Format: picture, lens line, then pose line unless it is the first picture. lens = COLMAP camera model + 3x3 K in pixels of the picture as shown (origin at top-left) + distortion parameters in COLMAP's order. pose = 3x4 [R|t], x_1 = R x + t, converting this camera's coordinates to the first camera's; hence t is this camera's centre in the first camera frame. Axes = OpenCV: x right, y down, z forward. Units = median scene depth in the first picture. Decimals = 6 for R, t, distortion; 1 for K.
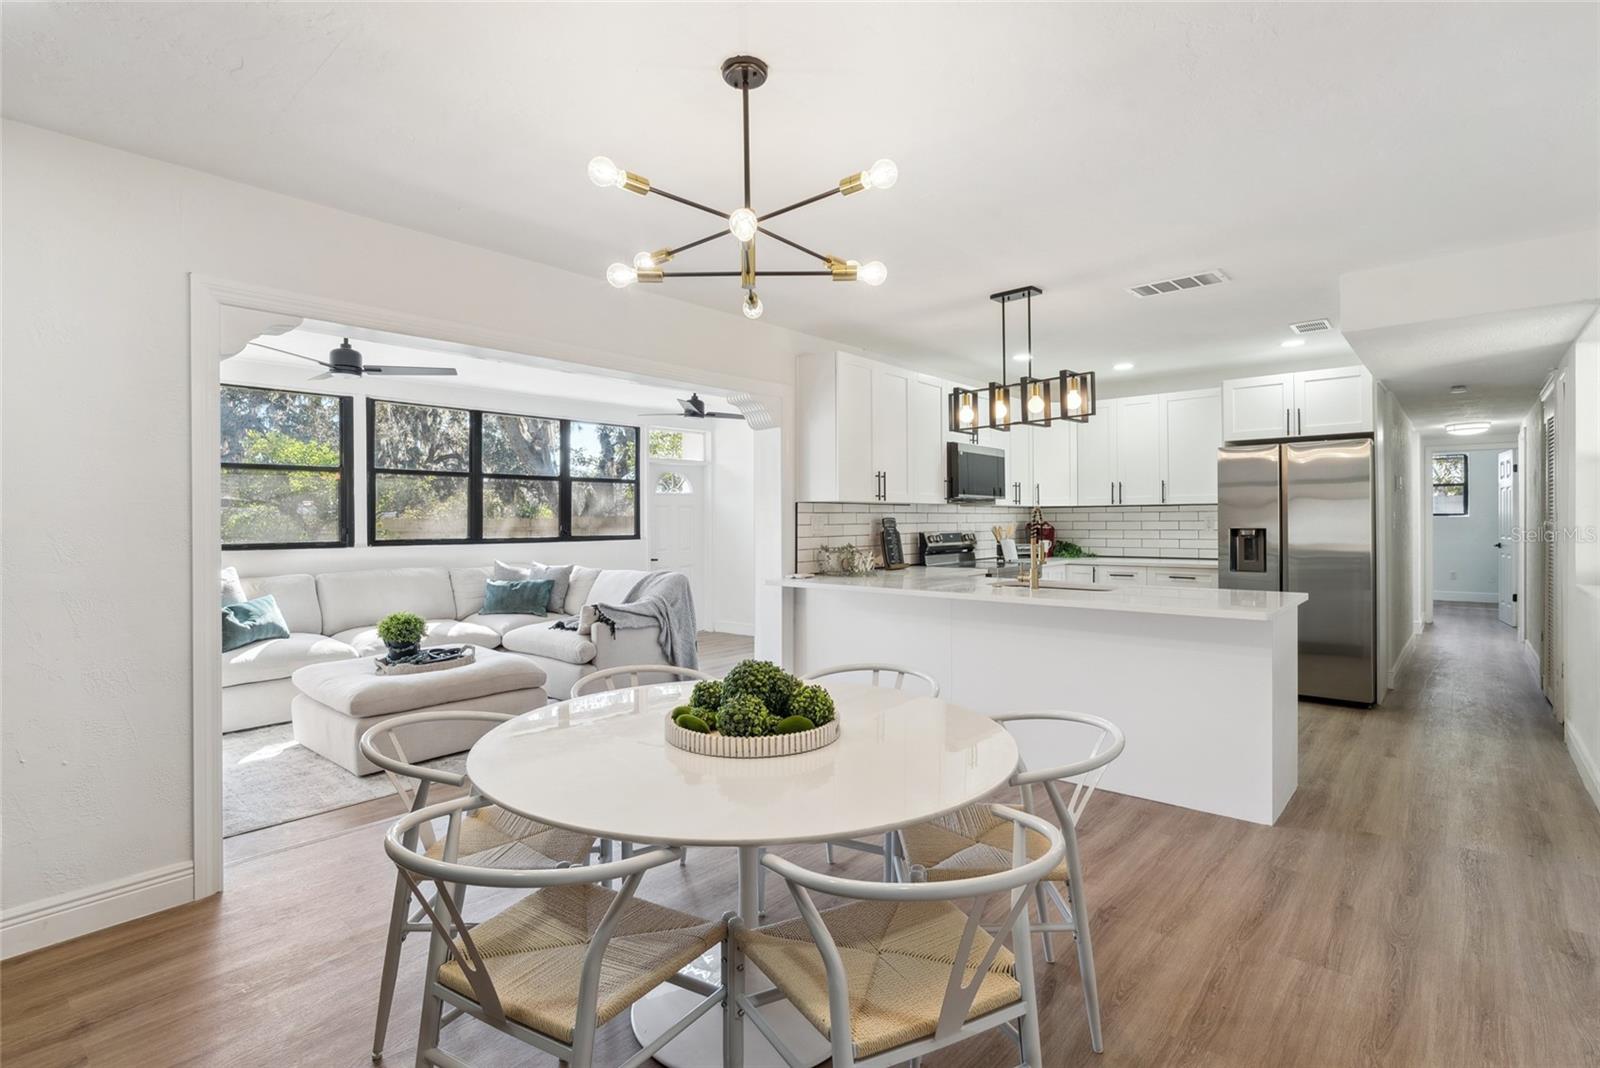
lens RADIAL K [[762.3, 0, 807.6], [0, 762.3, 521.1], [0, 0, 1]] dist [-0.005329, -0.000061]
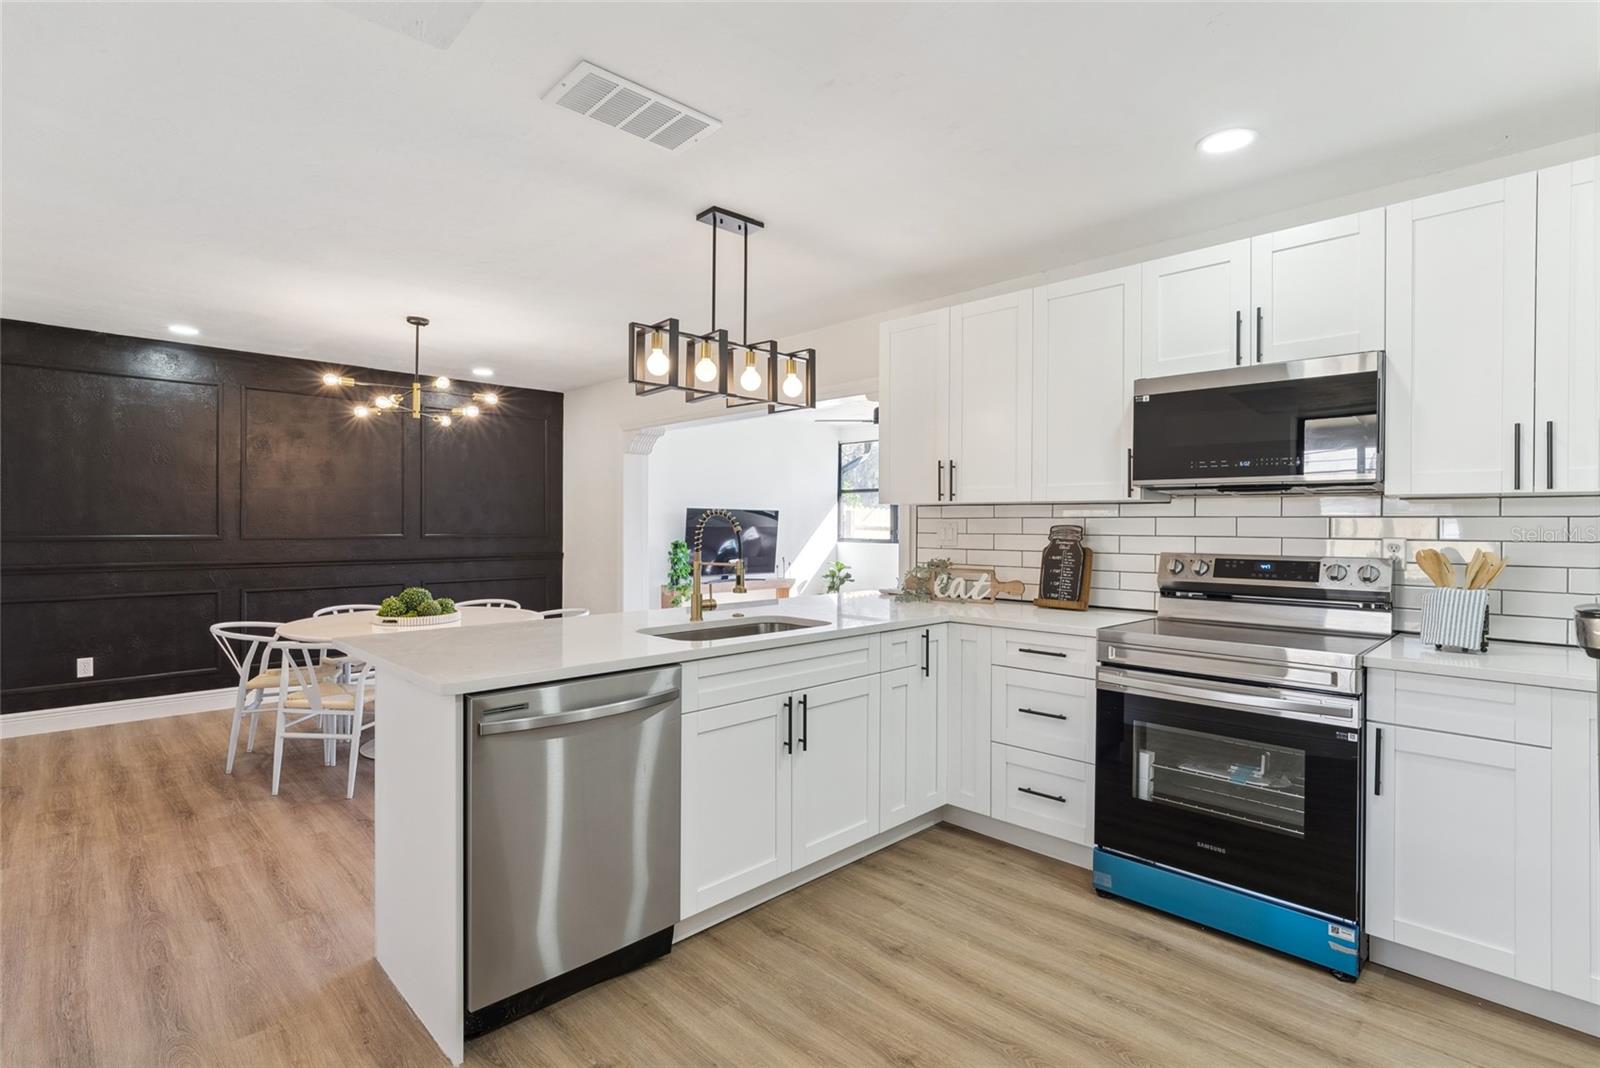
lens RADIAL K [[762.3, 0, 807.6], [0, 762.3, 521.1], [0, 0, 1]] dist [-0.005329, -0.000061]
pose [[-0.076459, -0.000284, -0.997073, 0.704787], [-0.008029, 0.999968, 0.000331, -0.005816], [0.997040, 0.008031, -0.076459, 0.794840]]
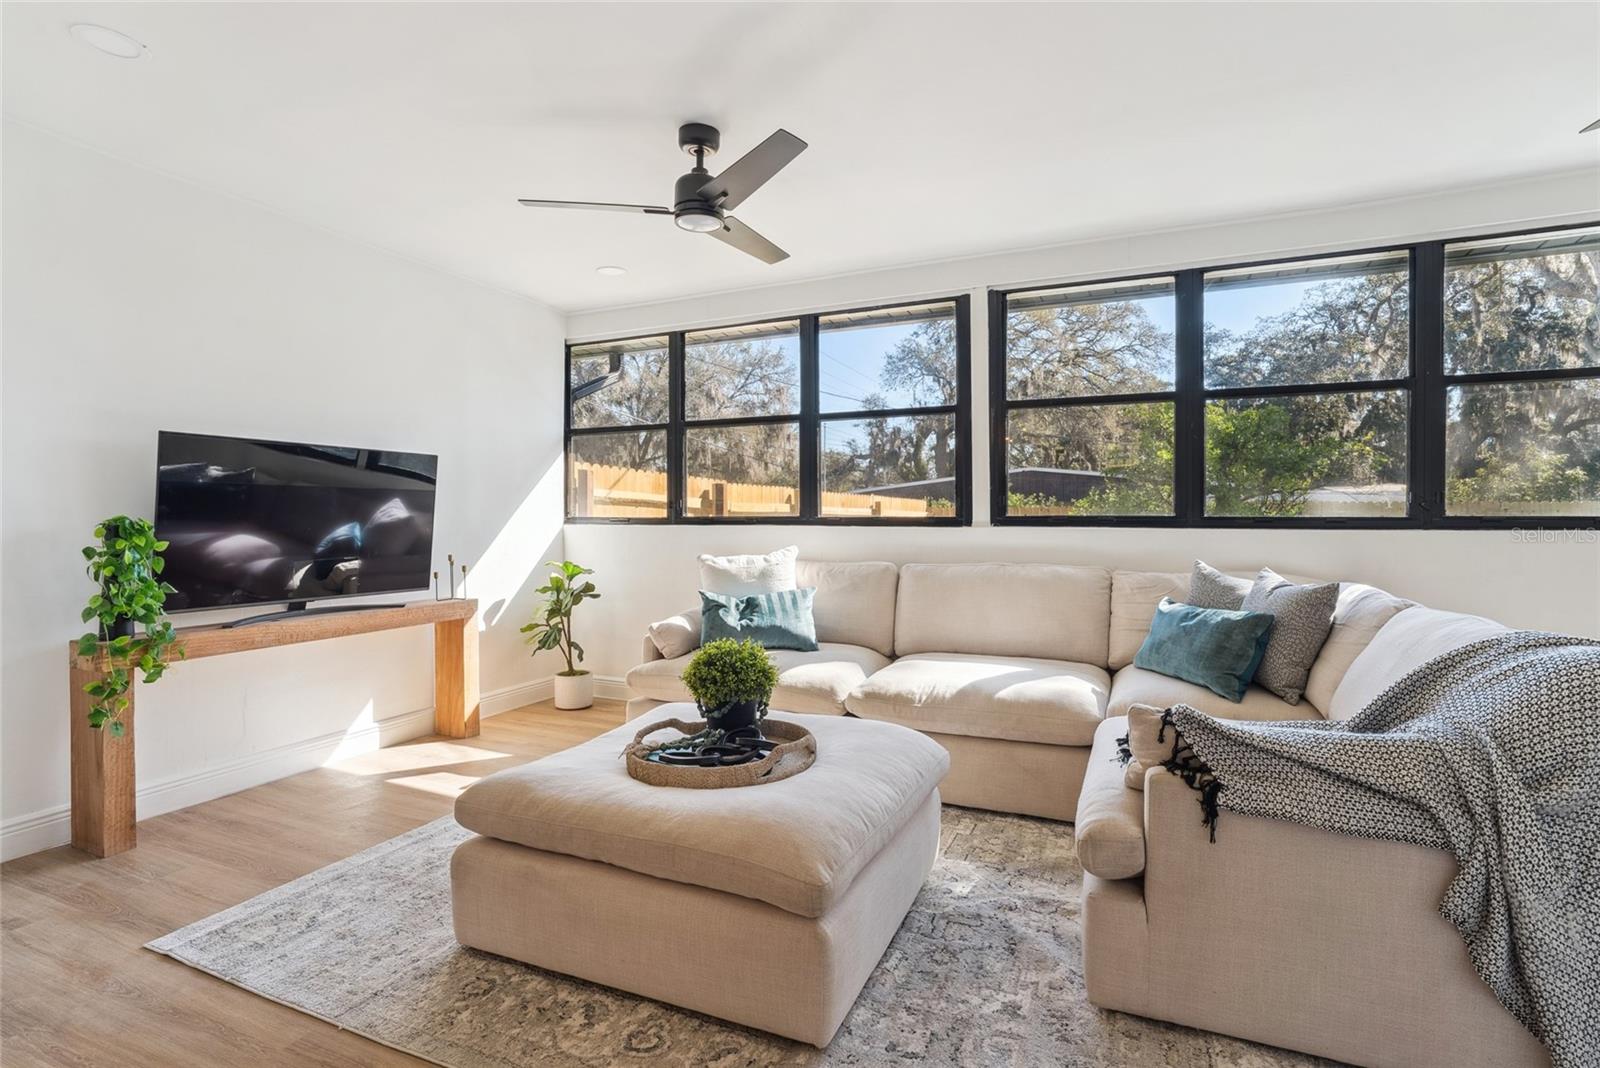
lens RADIAL K [[762.3, 0, 807.6], [0, 762.3, 521.1], [0, 0, 1]] dist [-0.005329, -0.000061]
pose [[0.294875, 0.007907, -0.955503, -0.018221], [-0.004356, 0.999966, 0.006931, 0.028417], [0.955526, 0.002118, 0.294900, 0.741540]]
